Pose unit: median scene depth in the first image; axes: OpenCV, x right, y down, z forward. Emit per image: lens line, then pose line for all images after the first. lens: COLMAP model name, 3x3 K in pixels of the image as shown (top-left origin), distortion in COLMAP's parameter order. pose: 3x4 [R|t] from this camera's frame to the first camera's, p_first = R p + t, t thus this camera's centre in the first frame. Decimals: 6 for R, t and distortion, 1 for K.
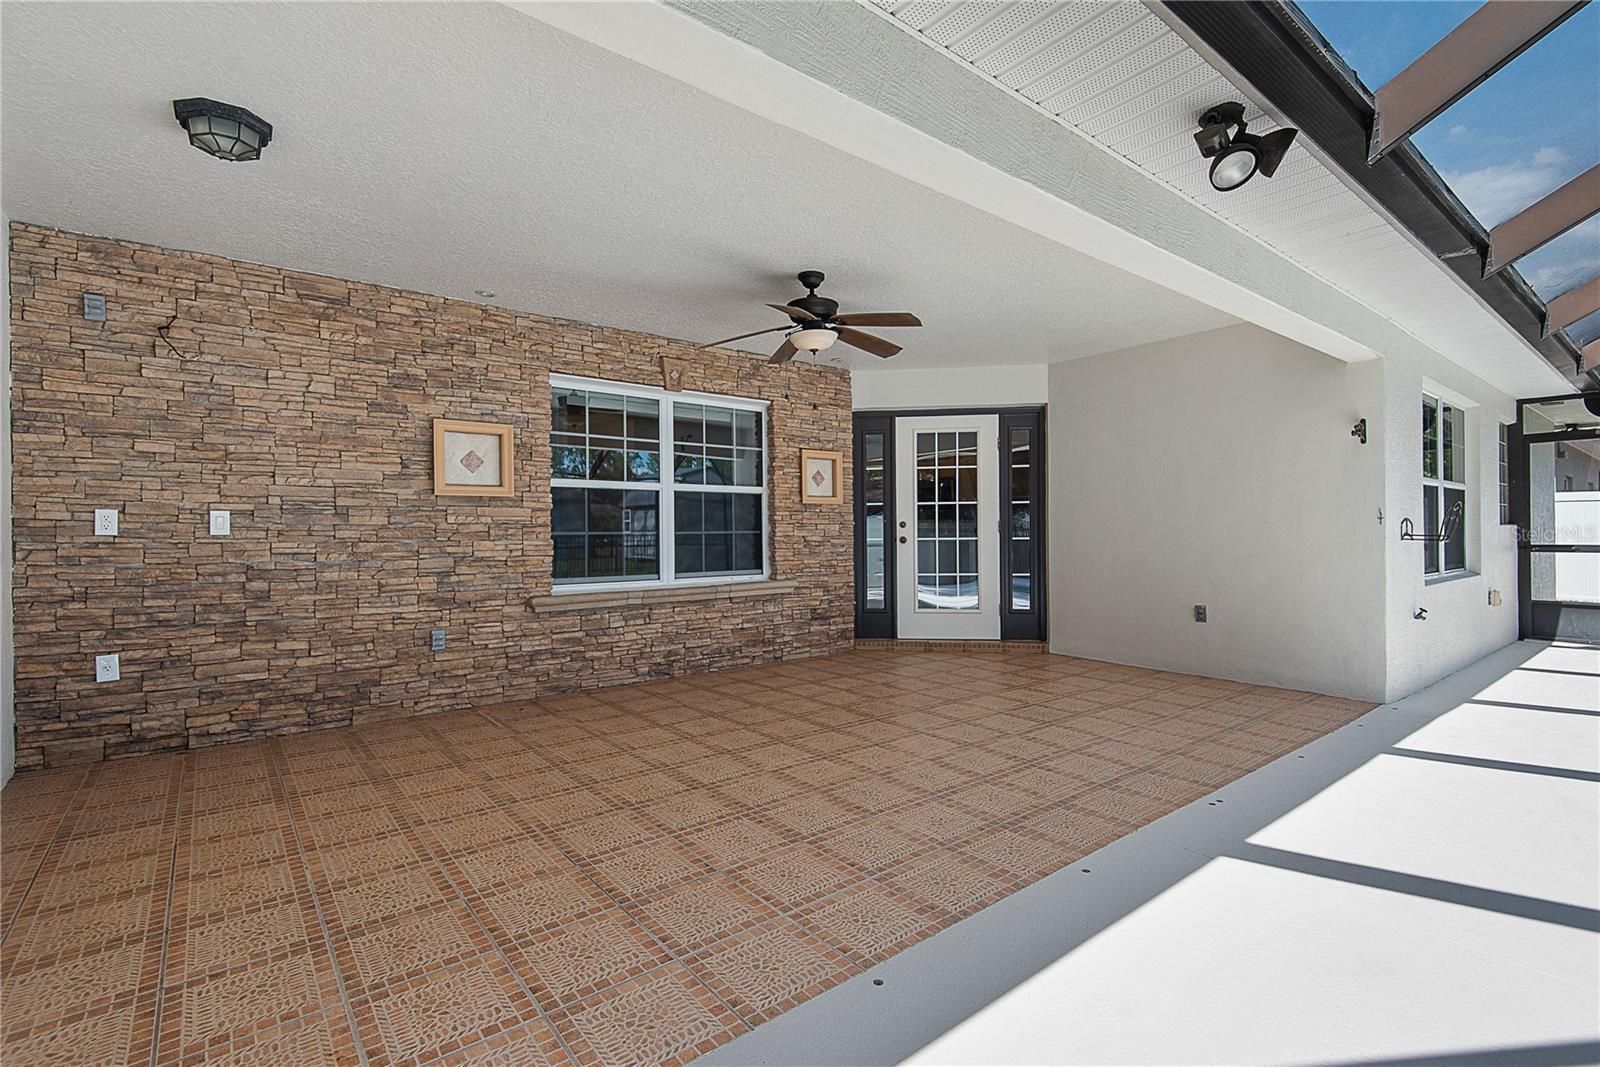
lens RADIAL K [[732.7, 0, 810.2], [0, 732.7, 531.2], [0, 0, 1]] dist [0.025730, -0.016174]
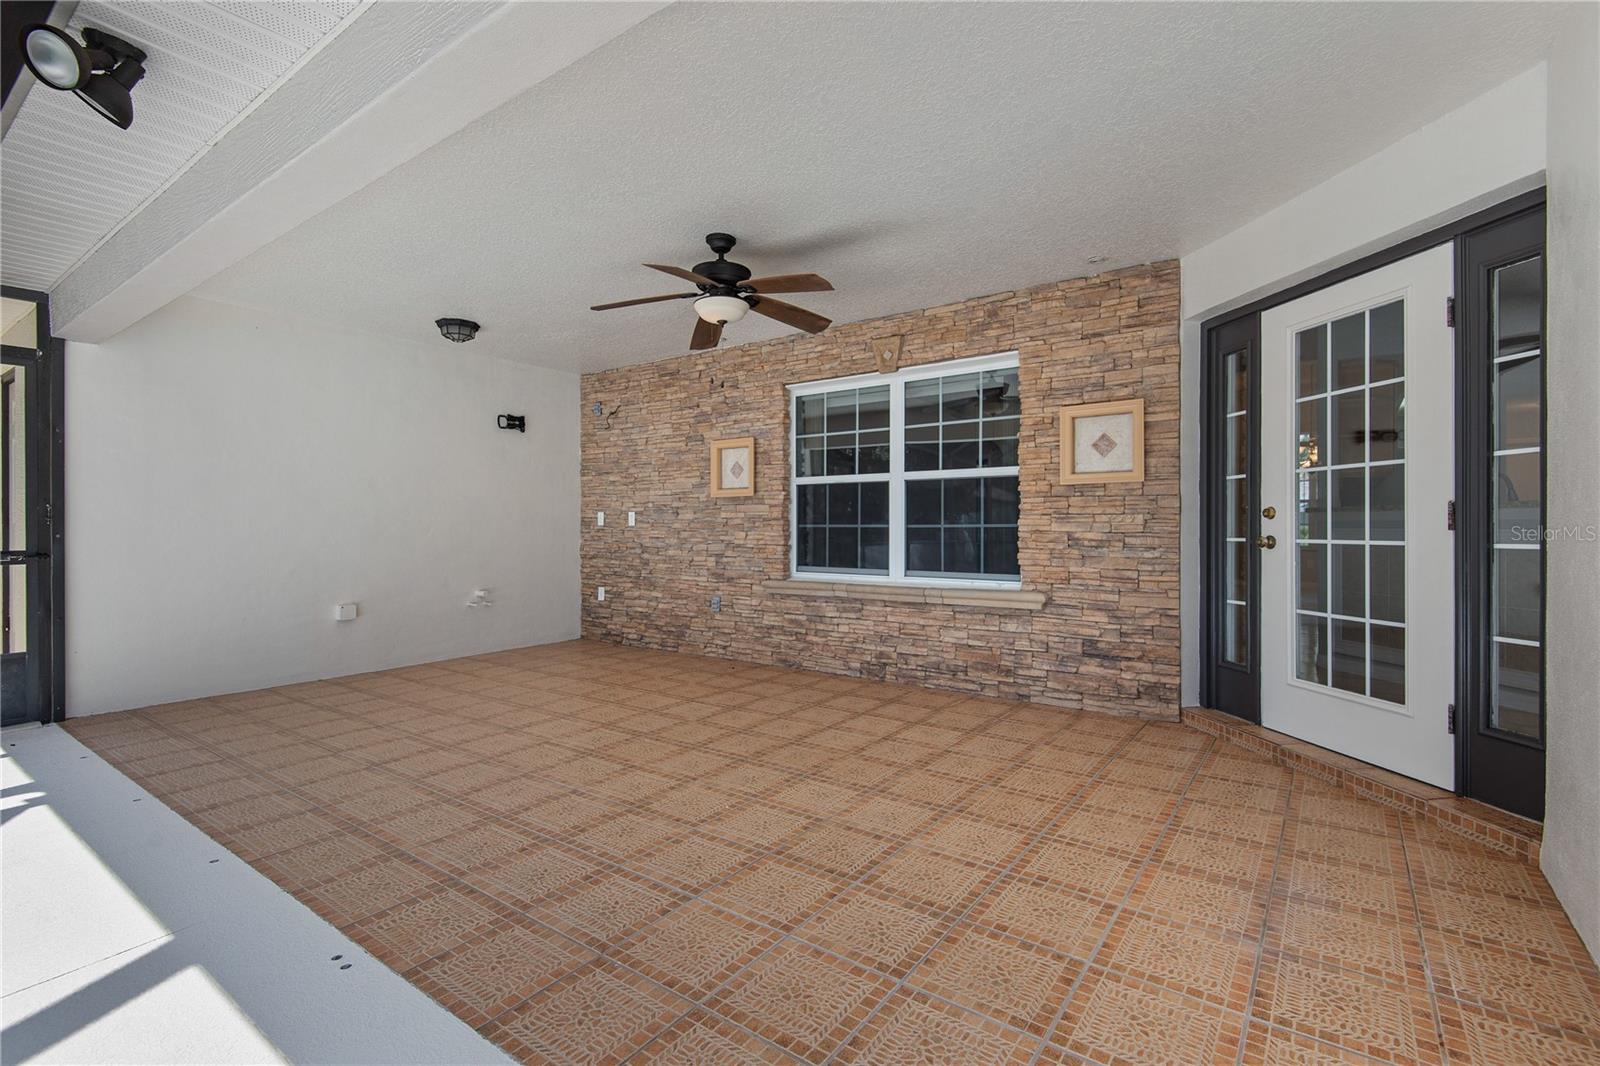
lens RADIAL K [[732.7, 0, 810.7], [0, 732.7, 527.3], [0, 0, 1]] dist [0.025730, -0.016174]
pose [[0.260929, 0.007972, -0.965325, 0.718487], [-0.000053, 0.999966, 0.008244, -0.004014], [0.965358, -0.002100, 0.260920, 0.699447]]
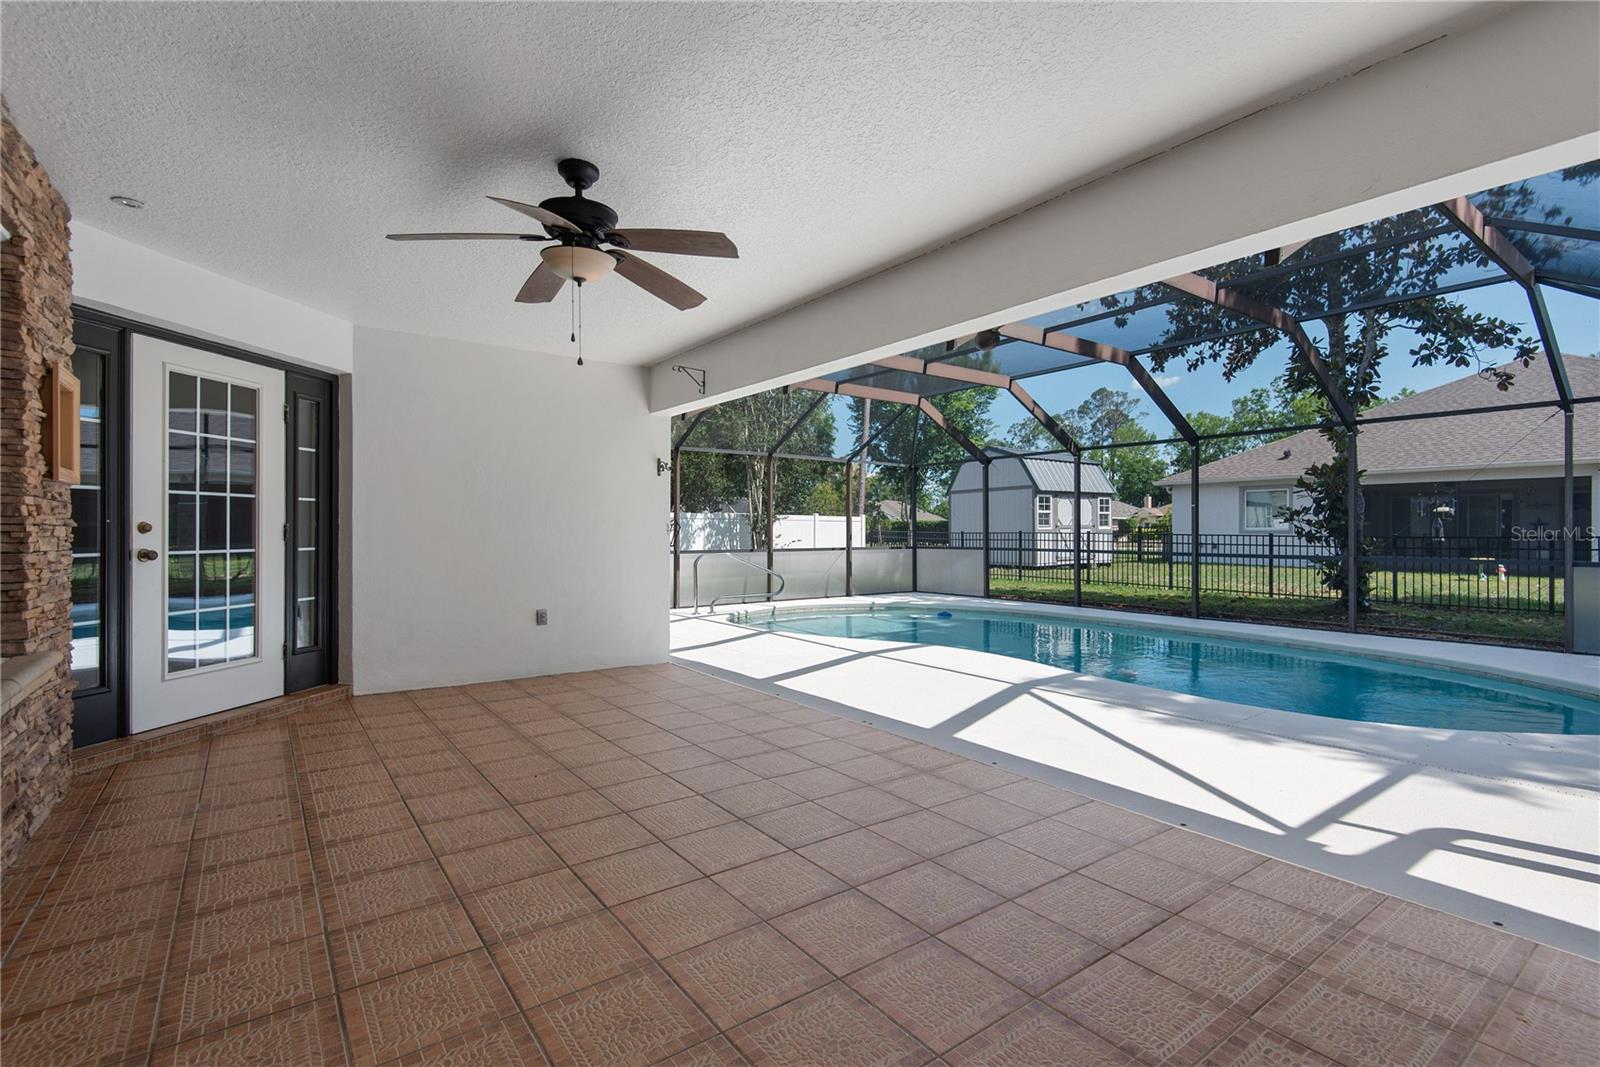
lens RADIAL K [[732.7, 0, 811.4], [0, 732.7, 525.1], [0, 0, 1]] dist [0.025730, -0.016174]
pose [[0.036356, 0.018243, 0.999172, -0.542392], [-0.003858, 0.999828, -0.018114, -0.003485], [-0.999331, -0.003196, 0.036420, 0.608543]]
